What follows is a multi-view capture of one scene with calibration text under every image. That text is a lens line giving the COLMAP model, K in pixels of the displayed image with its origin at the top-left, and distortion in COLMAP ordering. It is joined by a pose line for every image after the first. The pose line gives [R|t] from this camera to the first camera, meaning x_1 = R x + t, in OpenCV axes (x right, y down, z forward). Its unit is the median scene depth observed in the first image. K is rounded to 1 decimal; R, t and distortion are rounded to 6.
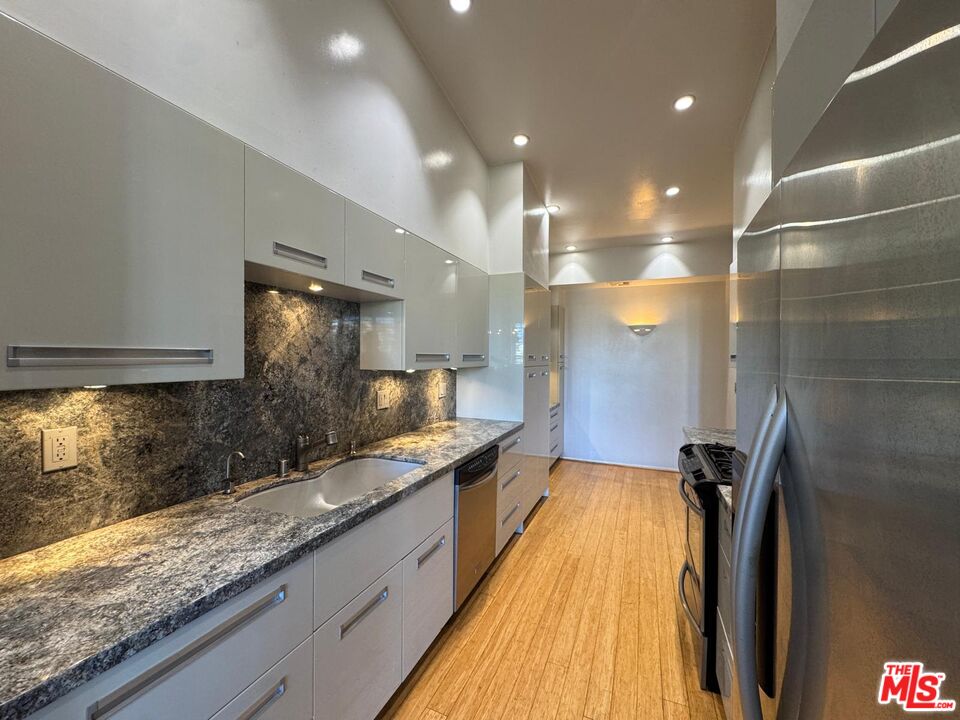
lens RADIAL K [[385.1, 0, 480.0], [0, 385.1, 360.0], [0, 0, 1]] dist [-0.003121, -0.000176]
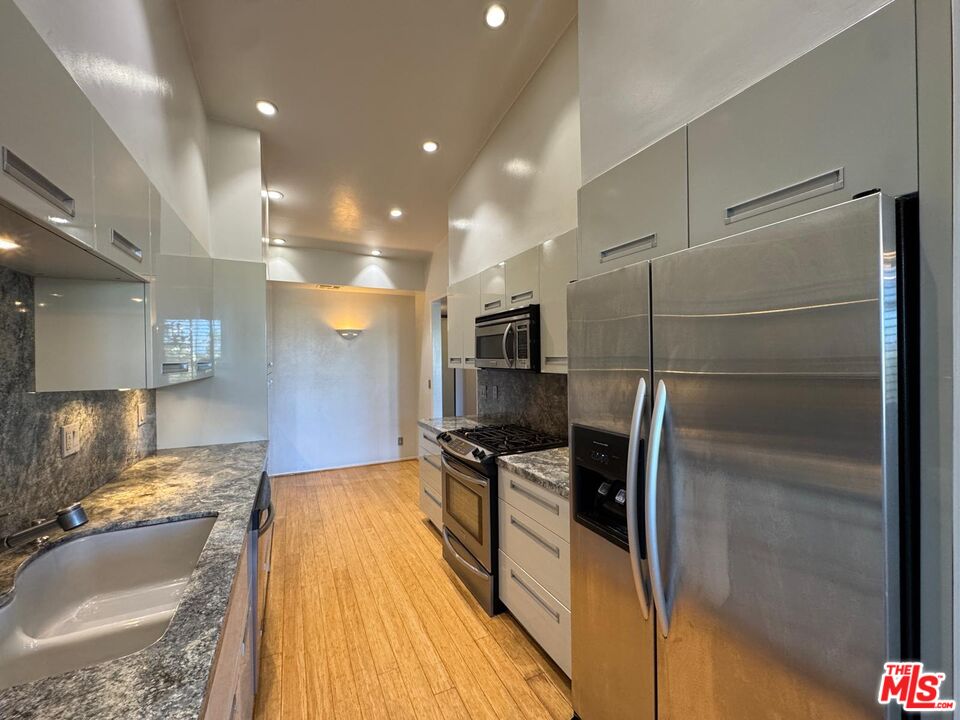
lens RADIAL K [[385.1, 0, 480.0], [0, 385.1, 360.0], [0, 0, 1]] dist [-0.003121, -0.000176]
pose [[0.652101, -0.016523, 0.757952, -0.281867], [0.020184, 0.999786, 0.004430, -0.011838], [-0.757864, 0.012410, 0.652295, 0.114652]]
